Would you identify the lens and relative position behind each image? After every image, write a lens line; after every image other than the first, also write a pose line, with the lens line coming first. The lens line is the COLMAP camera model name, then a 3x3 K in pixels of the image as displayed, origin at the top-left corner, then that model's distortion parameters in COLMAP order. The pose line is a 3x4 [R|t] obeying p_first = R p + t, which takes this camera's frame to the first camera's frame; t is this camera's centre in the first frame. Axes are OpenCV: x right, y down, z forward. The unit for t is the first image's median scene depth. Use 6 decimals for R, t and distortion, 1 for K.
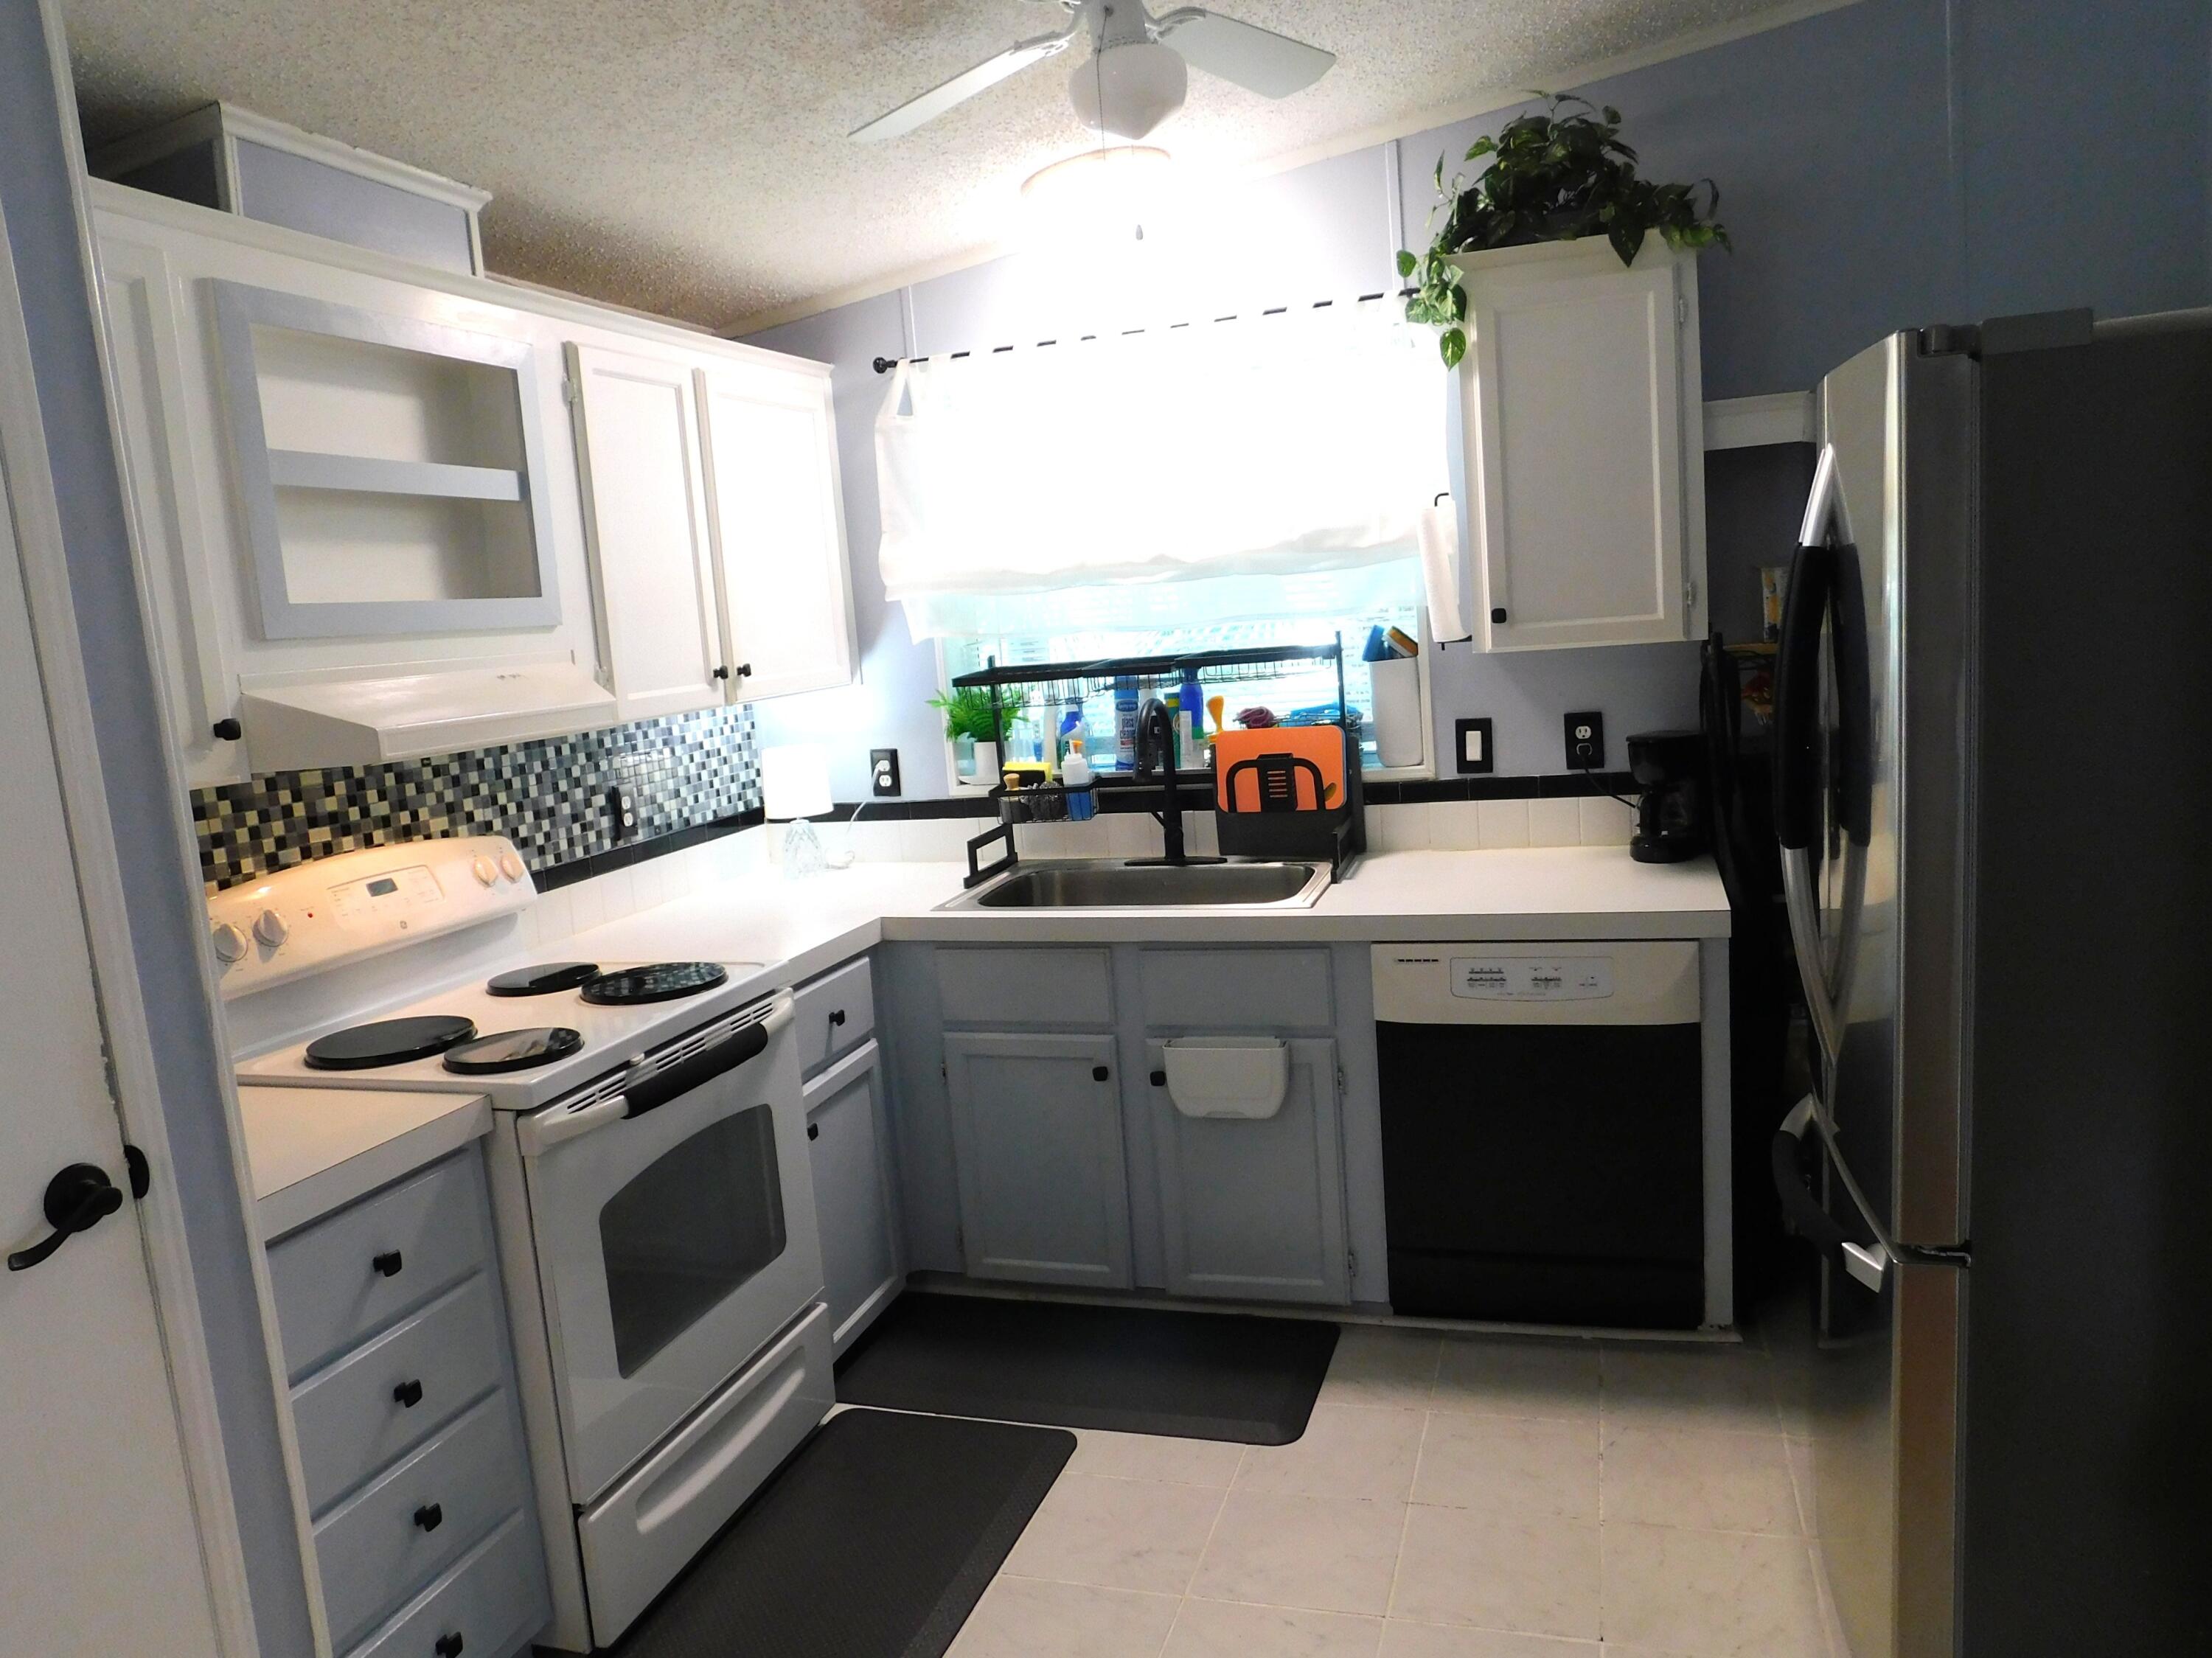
lens RADIAL K [[1541.5, 0, 1106.0], [0, 1541.5, 829.0], [0, 0, 1]] dist [-0.064529, 0.038502]
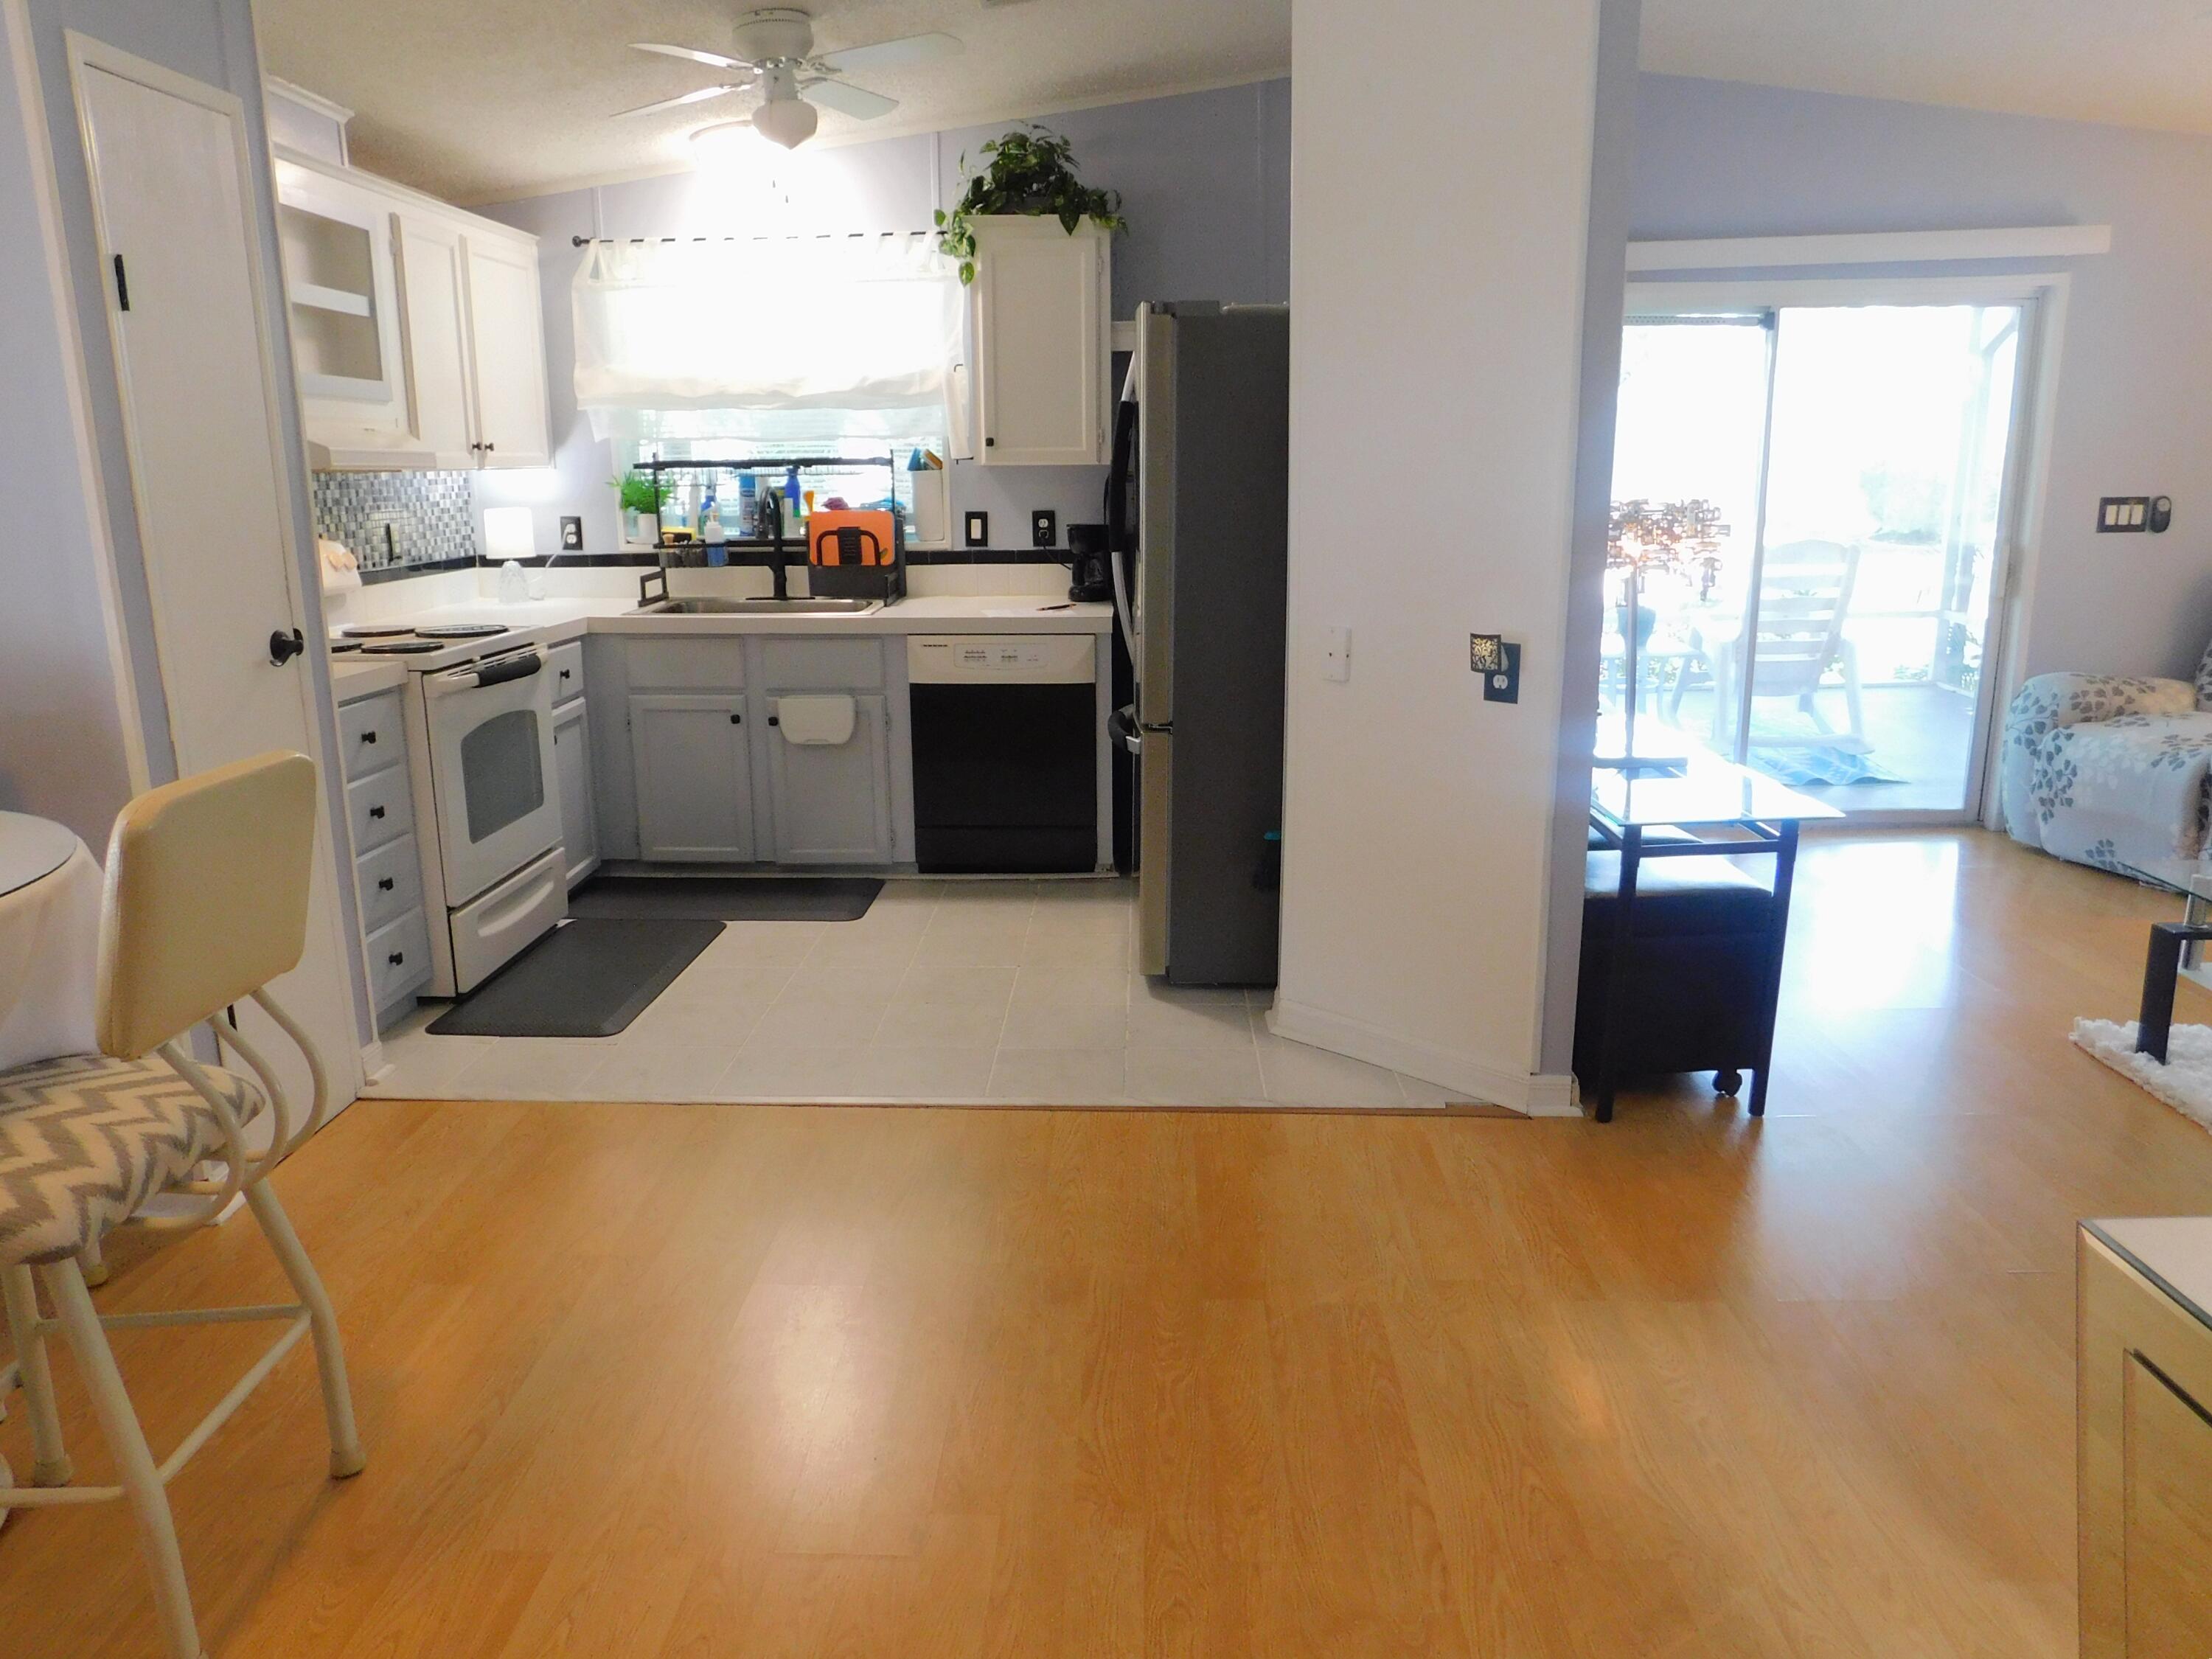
lens RADIAL K [[1541.6, 0, 1106.0], [0, 1541.6, 829.5], [0, 0, 1]] dist [-0.064529, 0.038502]
pose [[0.957730, 0.004932, 0.287625, -0.088924], [-0.026894, 0.997009, 0.072456, 0.141993], [-0.286408, -0.077128, 0.954998, -0.595404]]
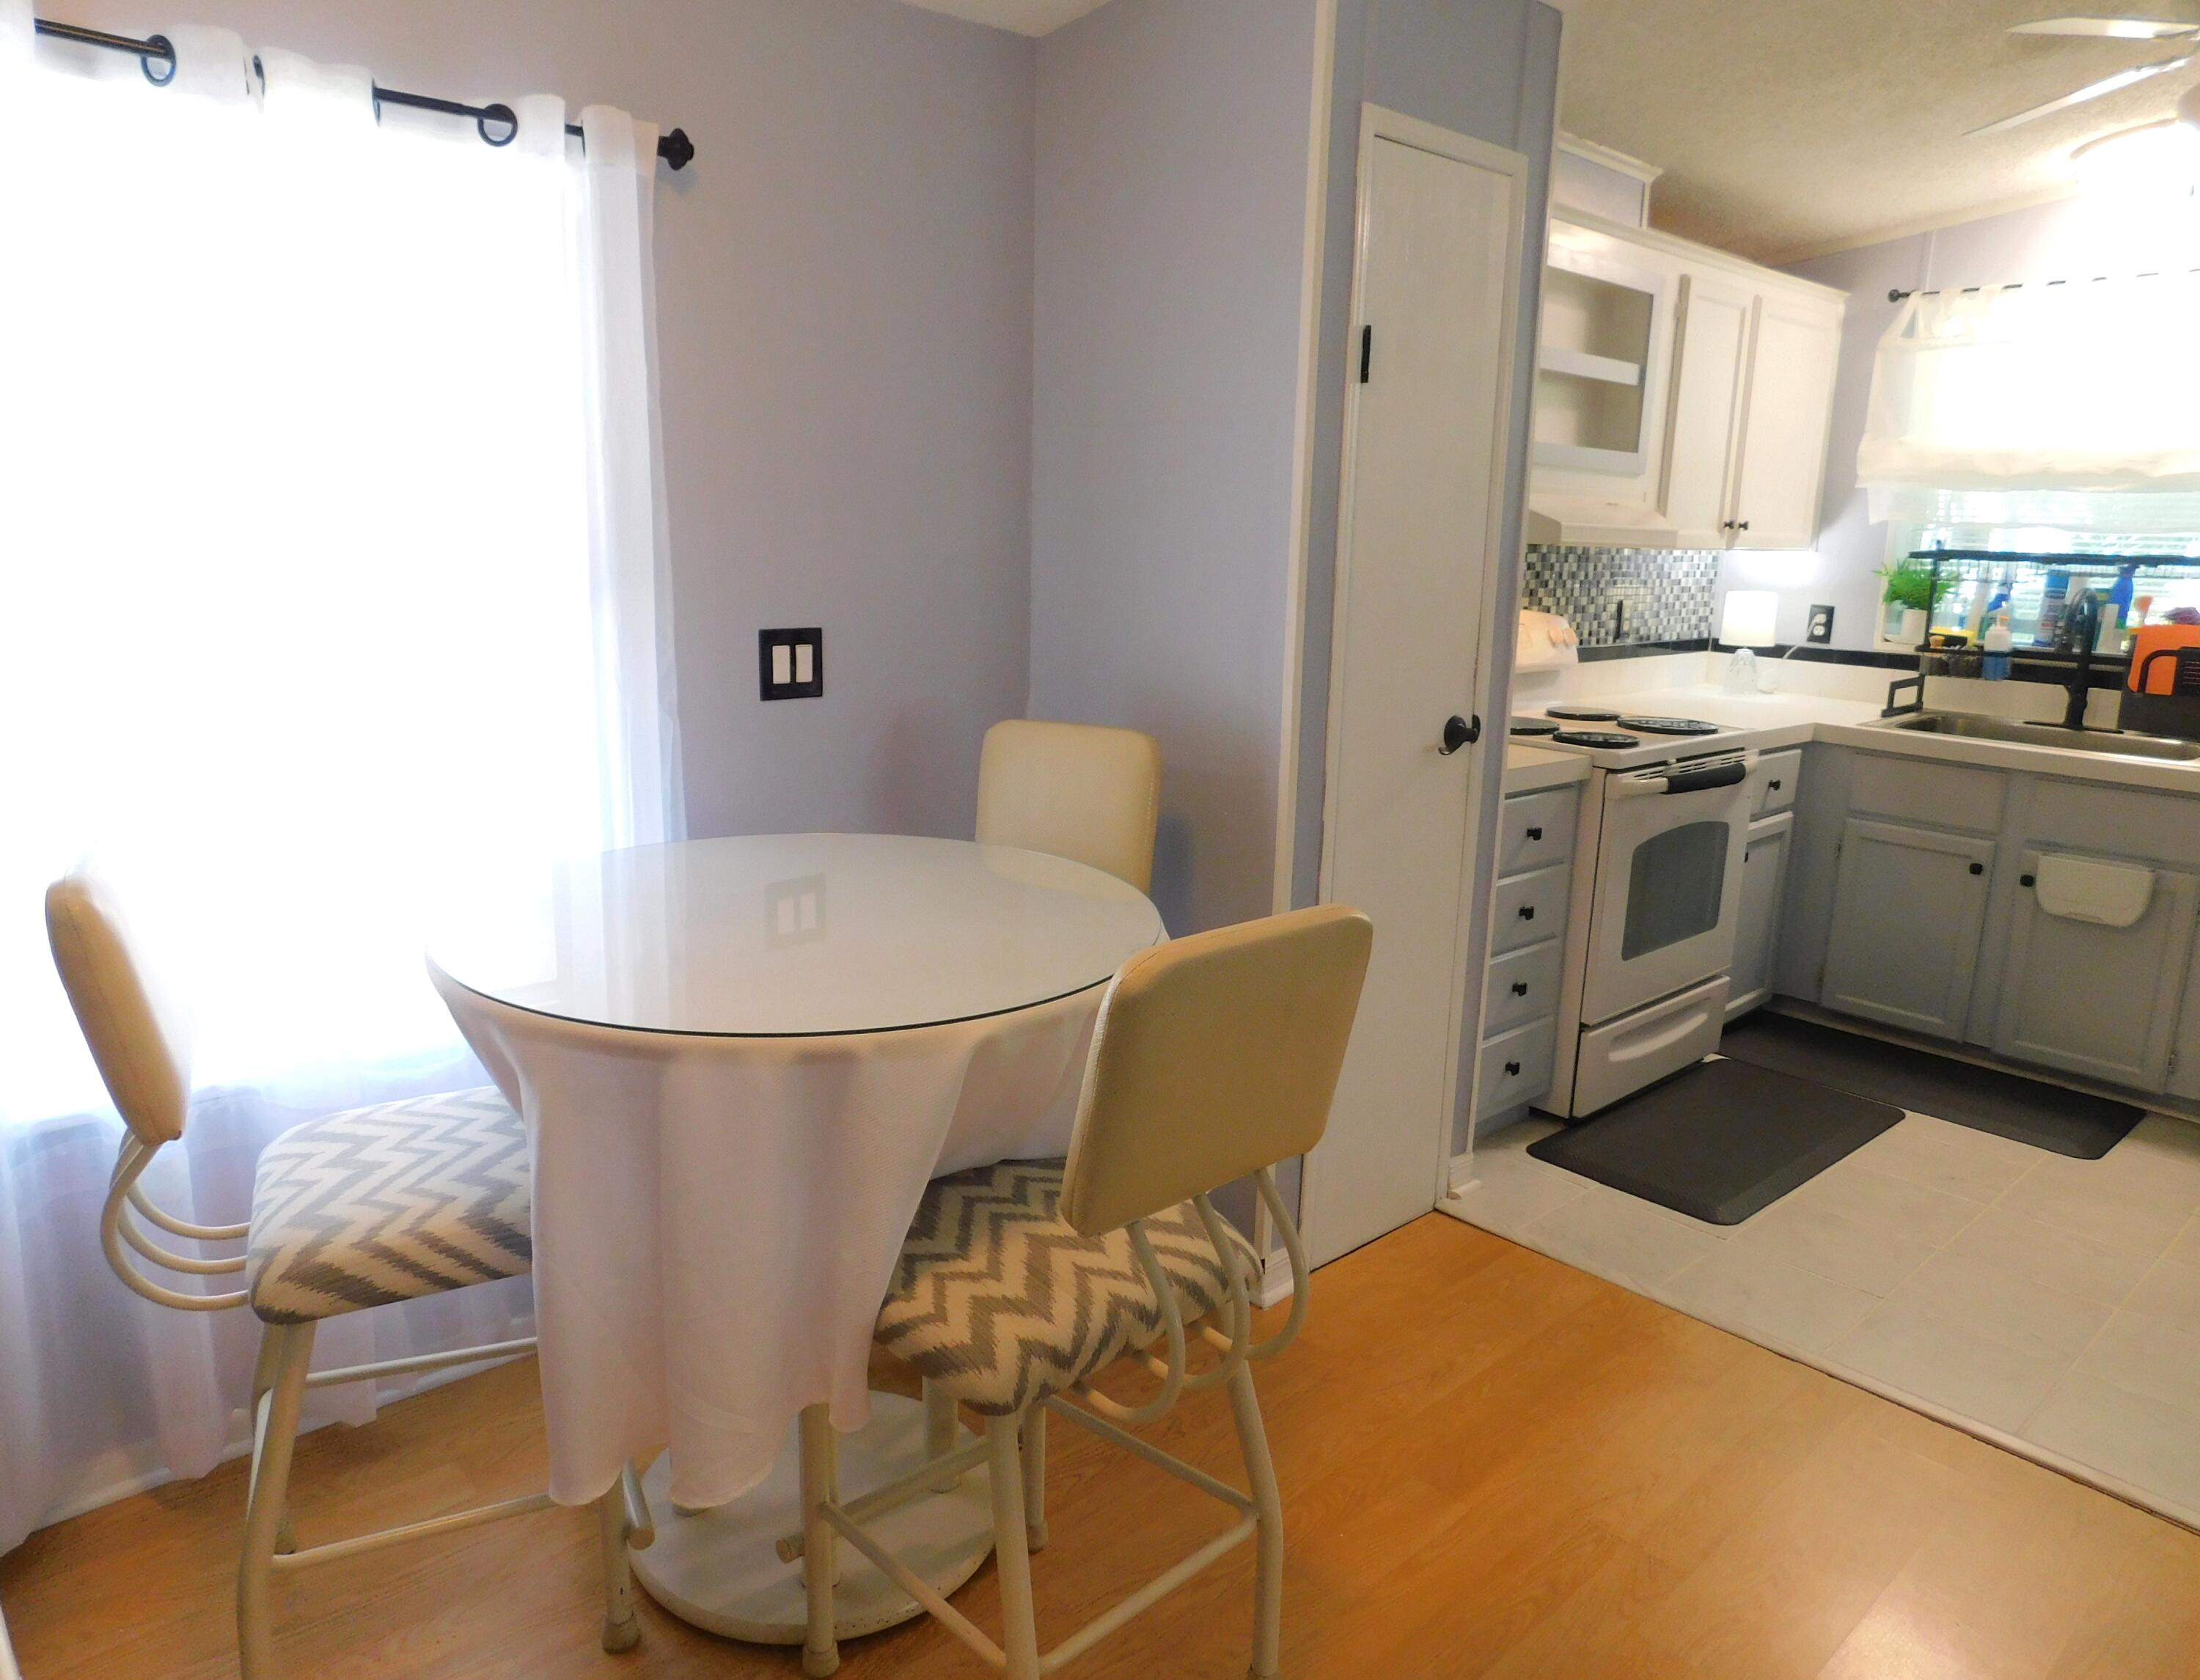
lens RADIAL K [[1471.3, 0, 1100.0], [0, 1471.3, 840.0], [0, 0, 1]] dist [-0.061411, 0.055233]
pose [[0.863346, 0.204368, -0.461376, -0.079398], [-0.163688, 0.978298, 0.127041, 0.097431], [0.477326, -0.034159, 0.878062, -0.401053]]
